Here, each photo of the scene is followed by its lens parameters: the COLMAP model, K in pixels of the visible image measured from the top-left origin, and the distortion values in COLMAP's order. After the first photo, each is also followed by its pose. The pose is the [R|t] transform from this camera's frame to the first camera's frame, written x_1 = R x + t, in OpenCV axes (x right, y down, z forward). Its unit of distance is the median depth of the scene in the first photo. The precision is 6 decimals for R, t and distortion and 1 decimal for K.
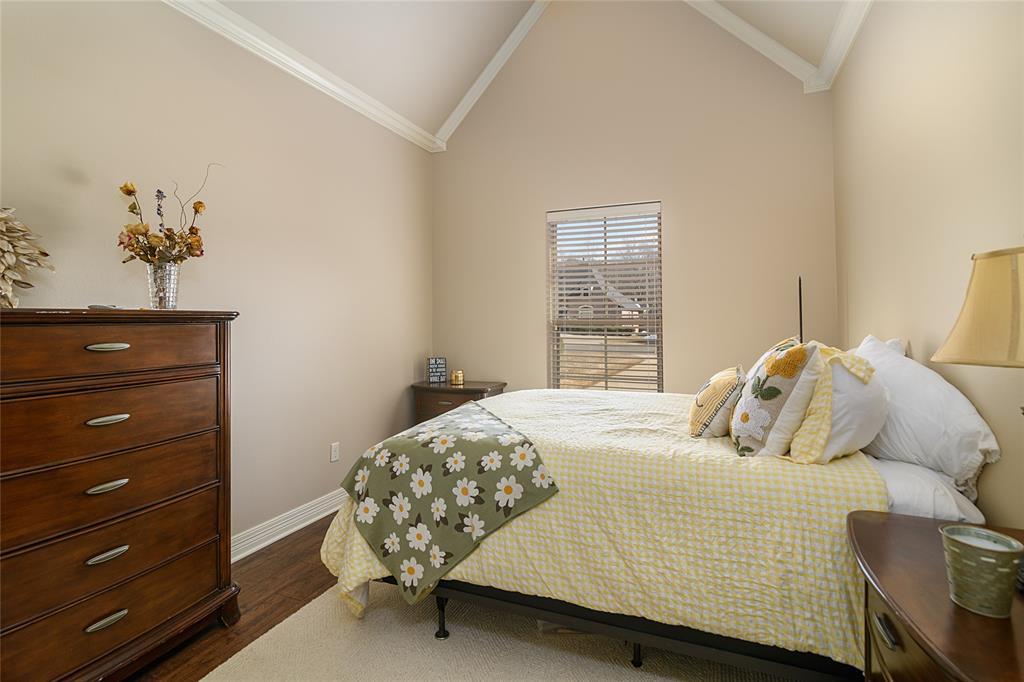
lens RADIAL K [[474.0, 0, 511.3], [0, 474.0, 339.2], [0, 0, 1]] dist [-0.009013, 0.000856]
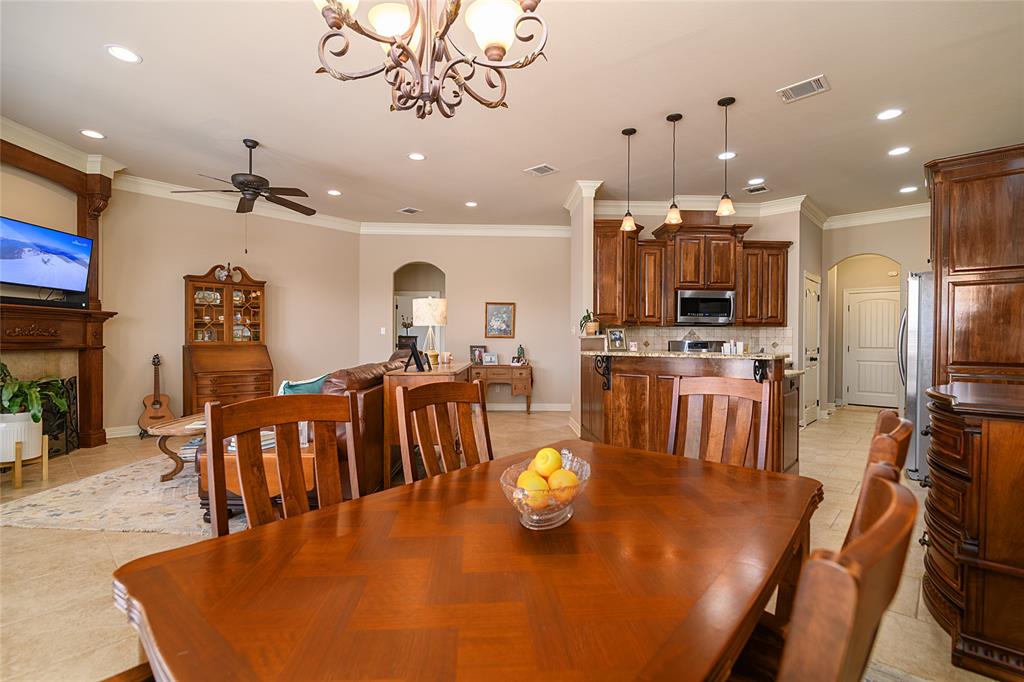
lens RADIAL K [[474.0, 0, 512.4], [0, 474.0, 342.0], [0, 0, 1]] dist [-0.009013, 0.000856]
pose [[0.923404, 0.007328, -0.383760, 2.935921], [-0.004995, 0.999962, 0.007077, -0.030663], [0.383797, -0.004618, 0.923406, -4.232718]]
